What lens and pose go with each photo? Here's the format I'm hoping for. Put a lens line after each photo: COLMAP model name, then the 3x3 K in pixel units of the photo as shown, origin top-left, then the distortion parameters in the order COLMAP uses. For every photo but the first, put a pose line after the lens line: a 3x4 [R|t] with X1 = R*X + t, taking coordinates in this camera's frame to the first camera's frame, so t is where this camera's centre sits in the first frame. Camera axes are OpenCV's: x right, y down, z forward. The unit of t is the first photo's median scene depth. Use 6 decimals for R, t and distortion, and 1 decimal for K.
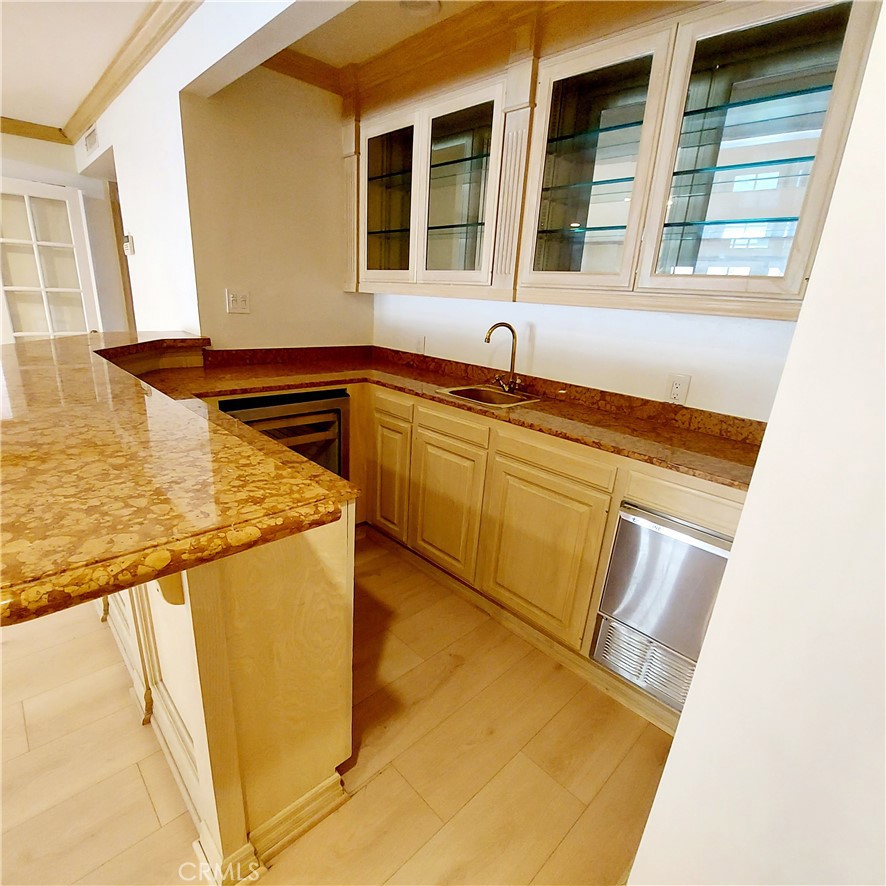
lens RADIAL K [[474.7, 0, 443.4], [0, 474.7, 449.3], [0, 0, 1]] dist [-0.016643, -0.002887]
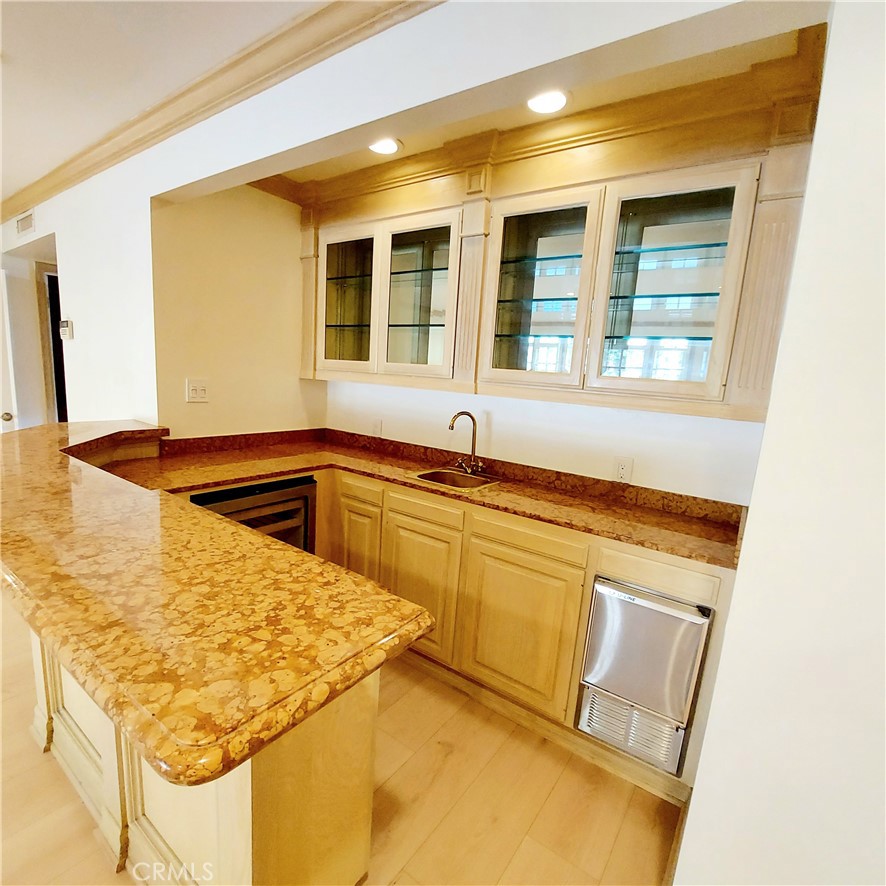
lens RADIAL K [[474.7, 0, 437.5], [0, 474.7, 444.2], [0, 0, 1]] dist [-0.016643, -0.002887]
pose [[0.984402, -0.023926, 0.174297, -0.146994], [0.048562, 0.989173, -0.138486, -0.049903], [-0.169096, 0.144790, 0.974906, -0.057620]]
